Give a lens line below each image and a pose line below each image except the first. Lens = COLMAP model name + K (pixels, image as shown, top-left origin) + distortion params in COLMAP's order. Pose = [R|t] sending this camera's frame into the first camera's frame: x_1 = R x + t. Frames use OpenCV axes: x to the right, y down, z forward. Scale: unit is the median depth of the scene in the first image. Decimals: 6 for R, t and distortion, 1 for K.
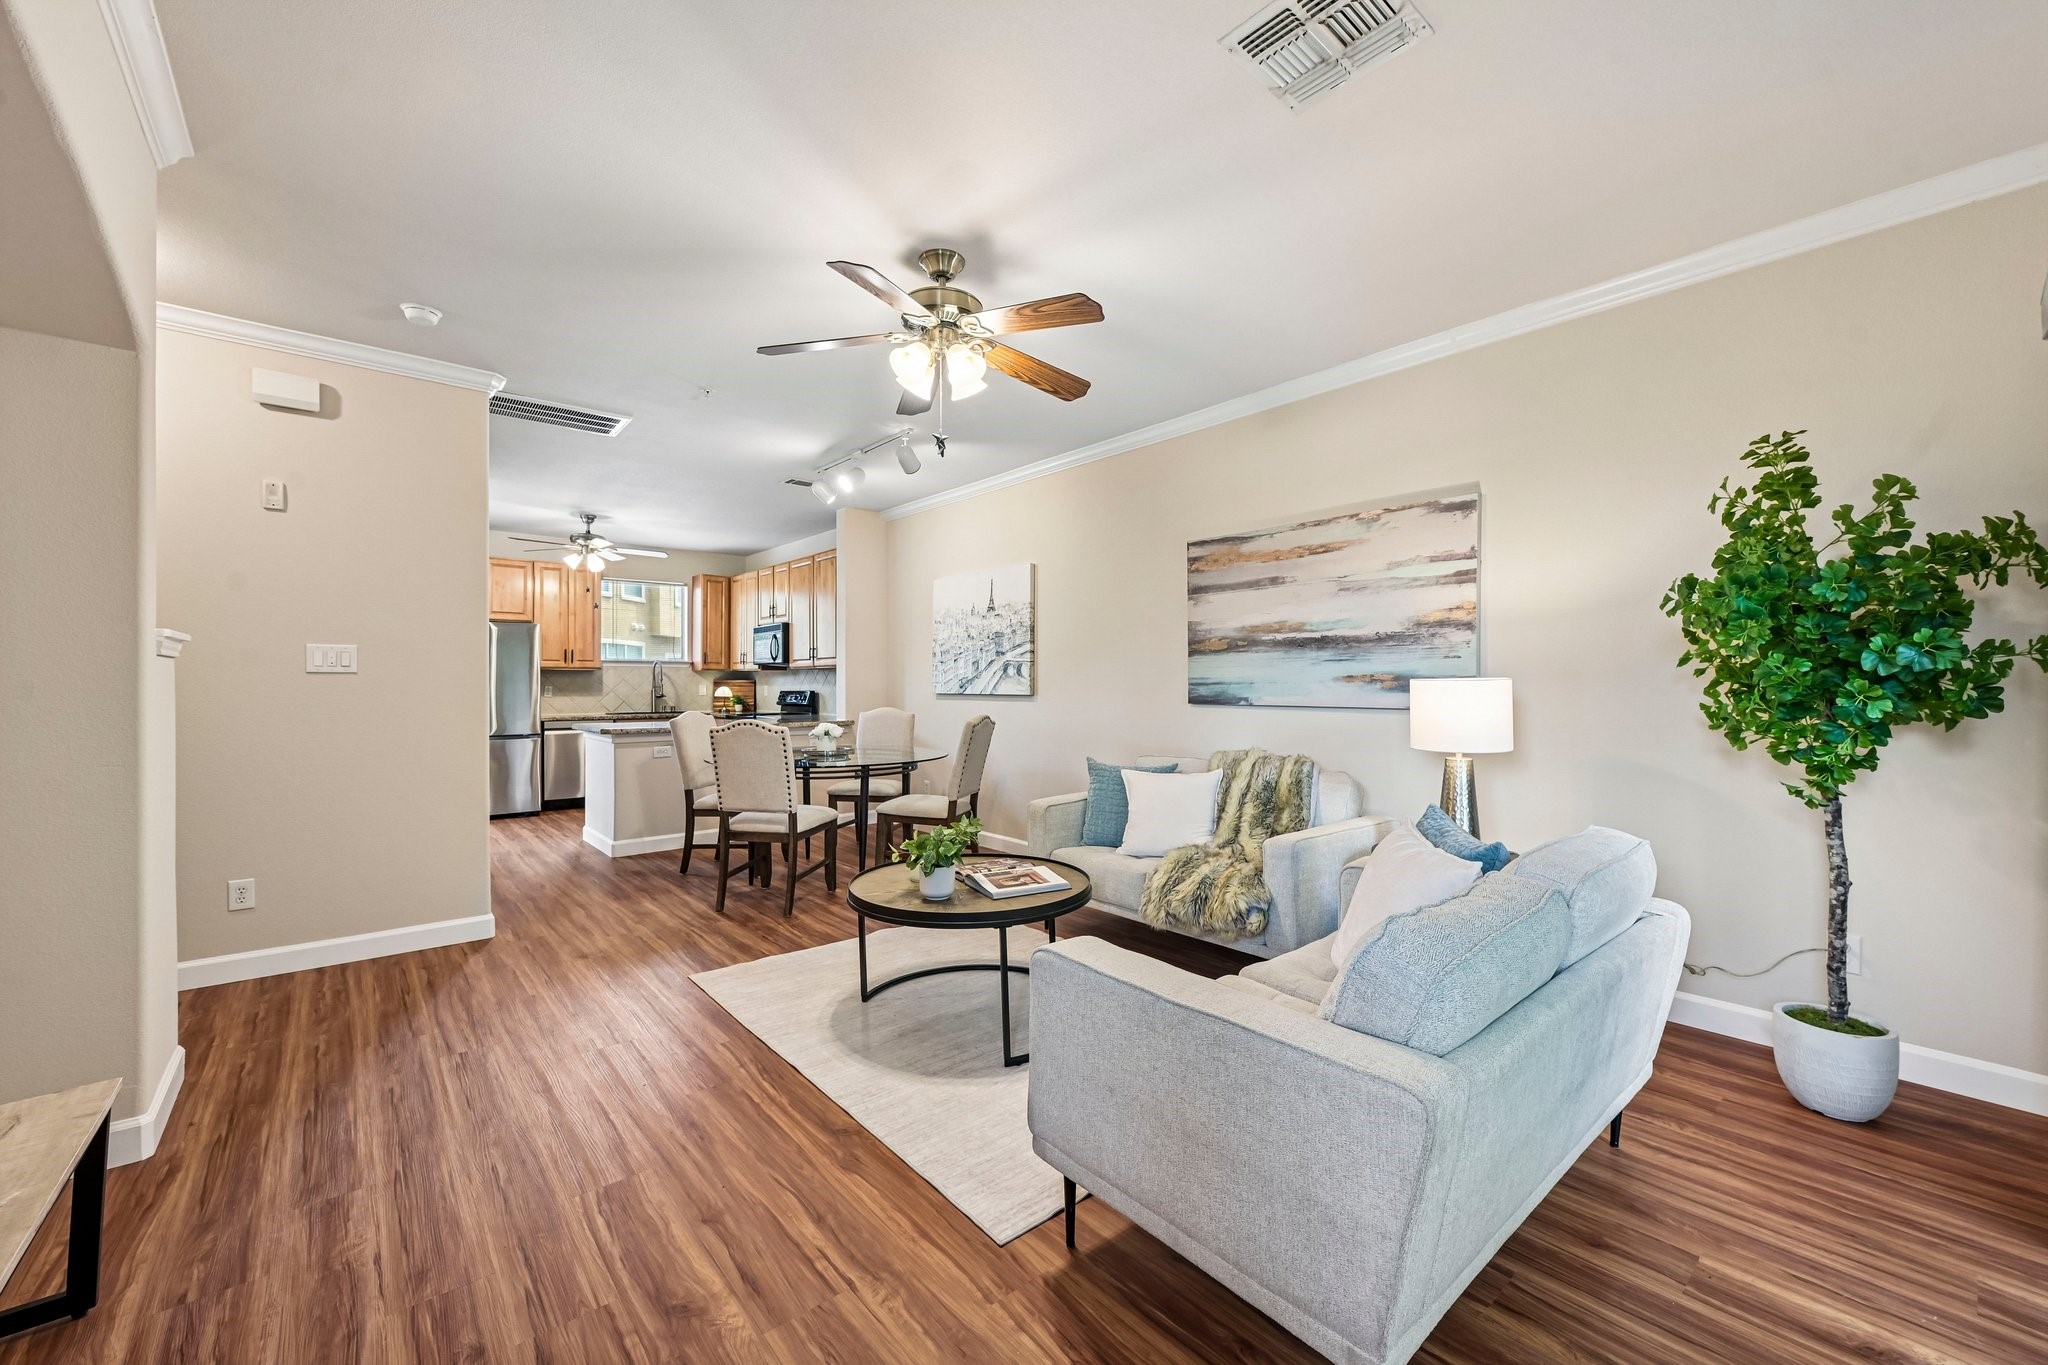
lens RADIAL K [[809.0, 0, 1024.3], [0, 809.0, 686.7], [0, 0, 1]] dist [-0.000361, -0.000150]
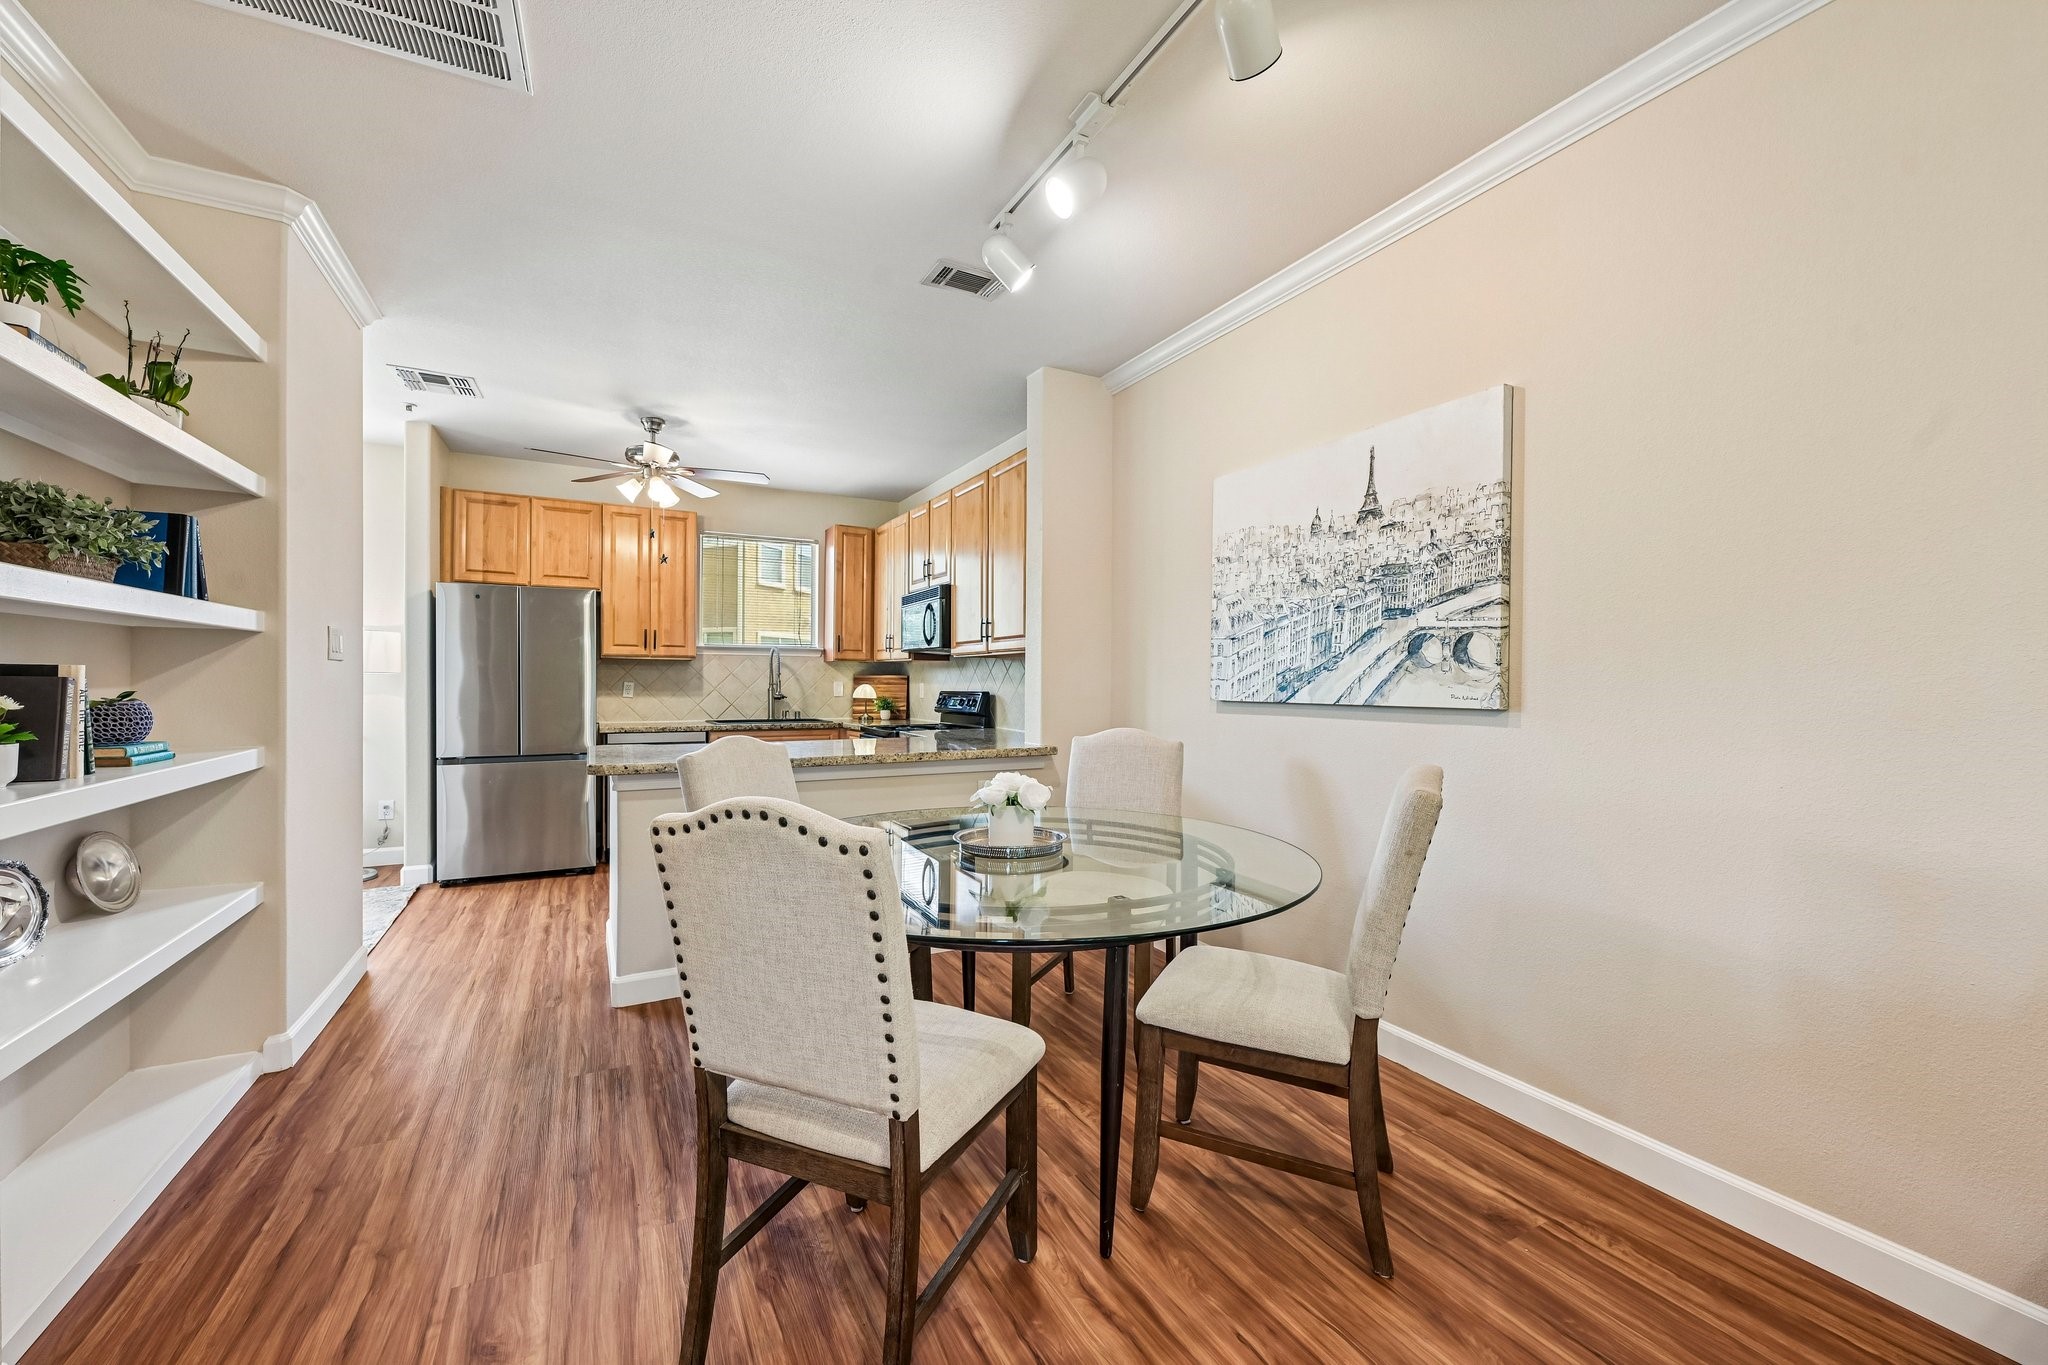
lens RADIAL K [[809.0, 0, 1027.1], [0, 809.0, 688.0], [0, 0, 1]] dist [-0.000361, -0.000150]
pose [[0.977794, 0.007049, -0.209451, -0.136573], [-0.006364, 0.999972, 0.003945, -0.000739], [0.209473, -0.002525, 0.977811, 0.541970]]
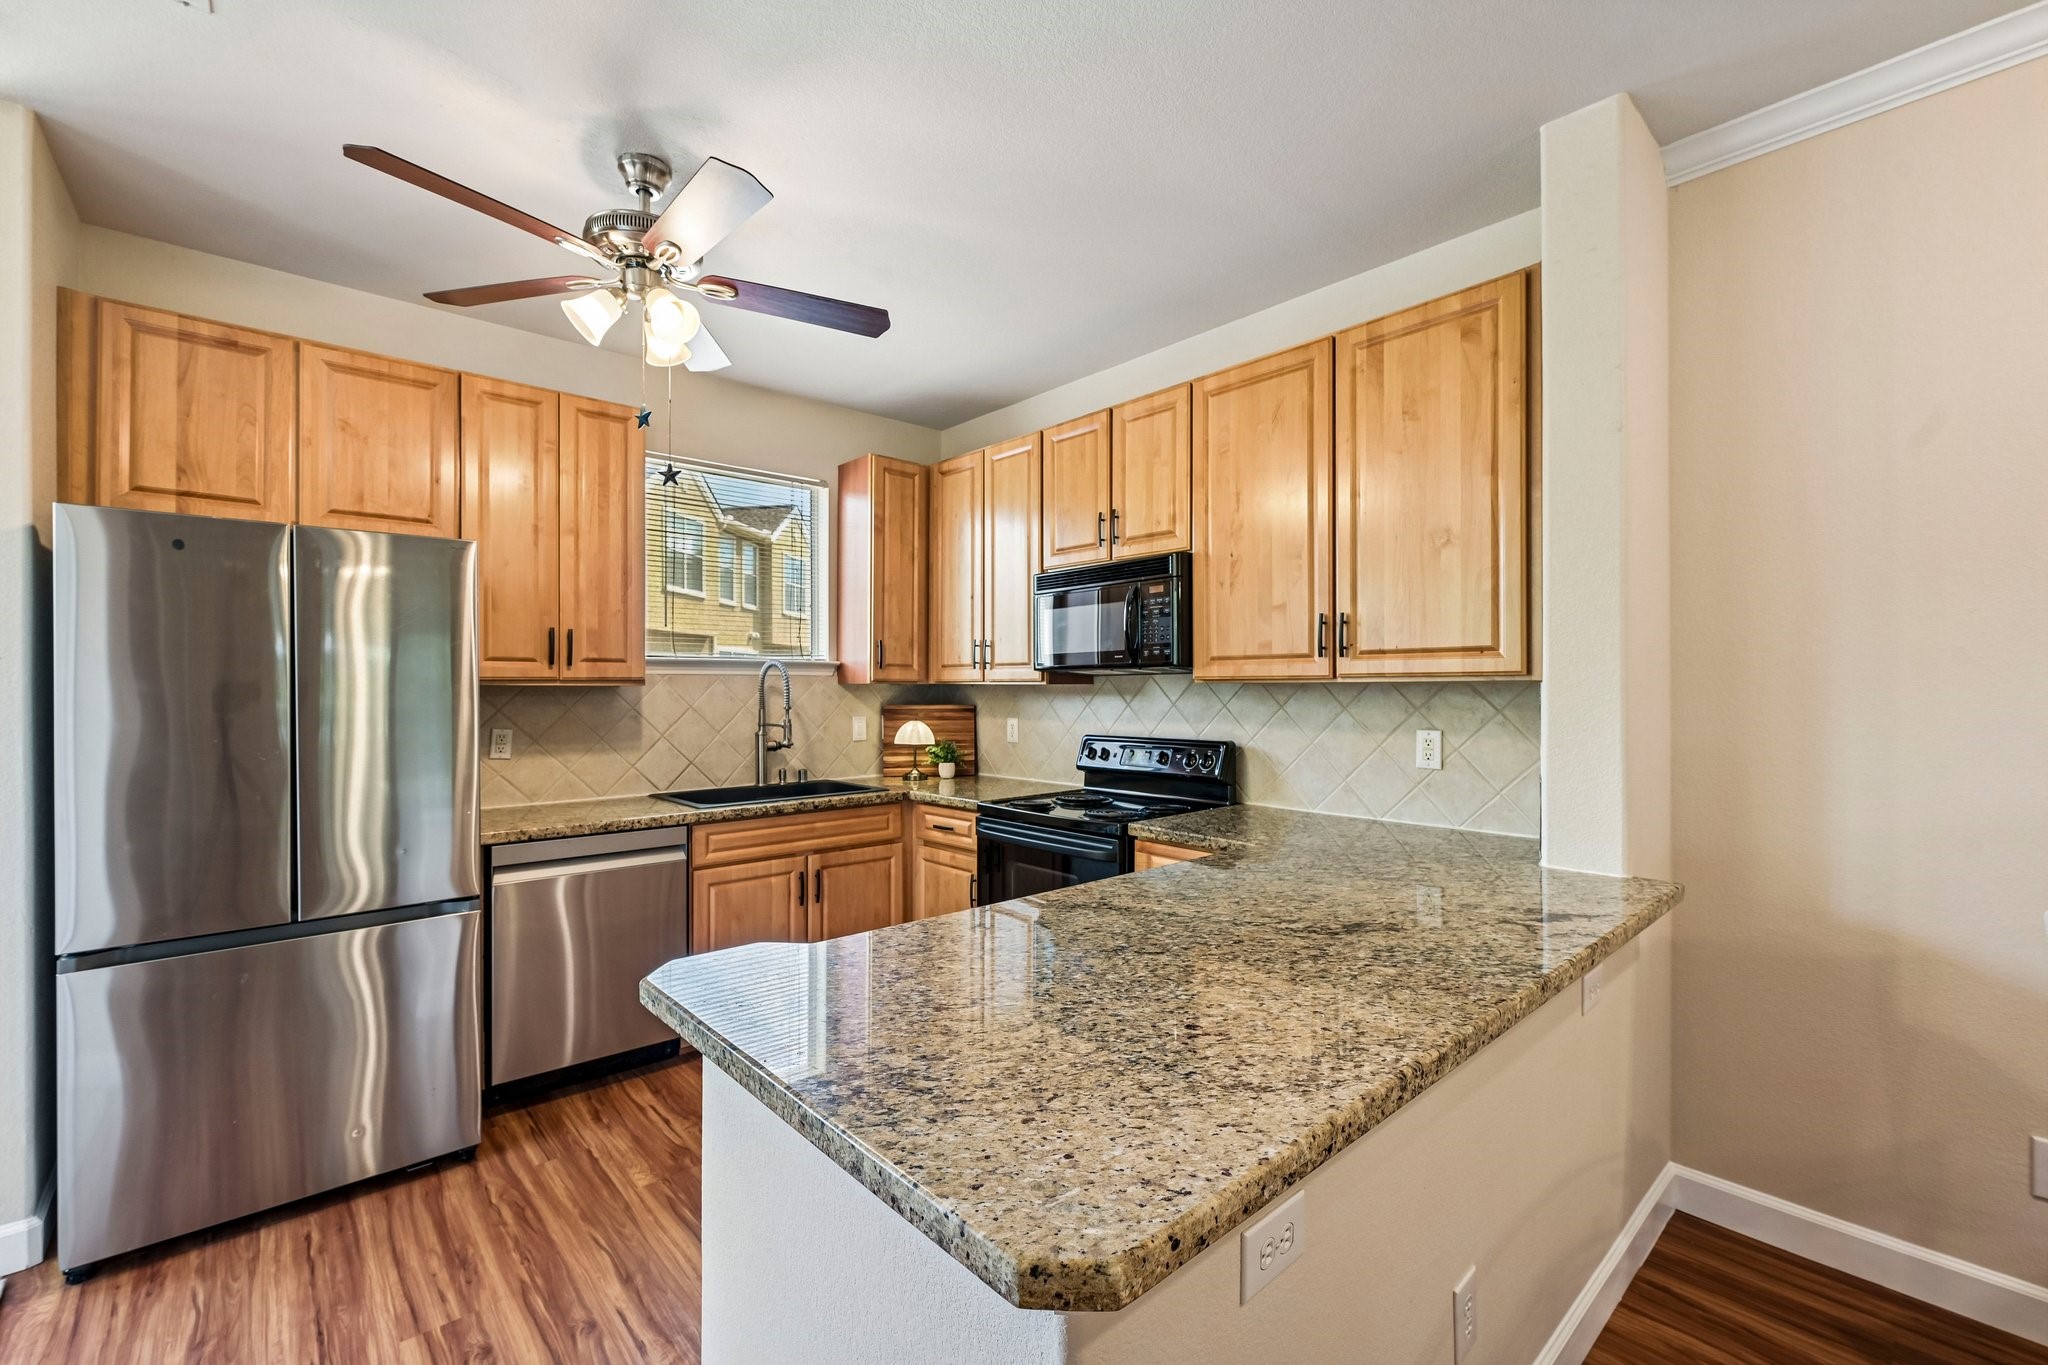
lens RADIAL K [[859.5, 0, 1027.2], [0, 859.5, 688.1], [0, 0, 1]] dist [0.000158, -0.000202]
pose [[0.999642, -0.002030, 0.026662, -0.518728], [0.002074, 0.999997, -0.001630, -0.026714], [-0.026658, 0.001685, 0.999643, 0.868578]]
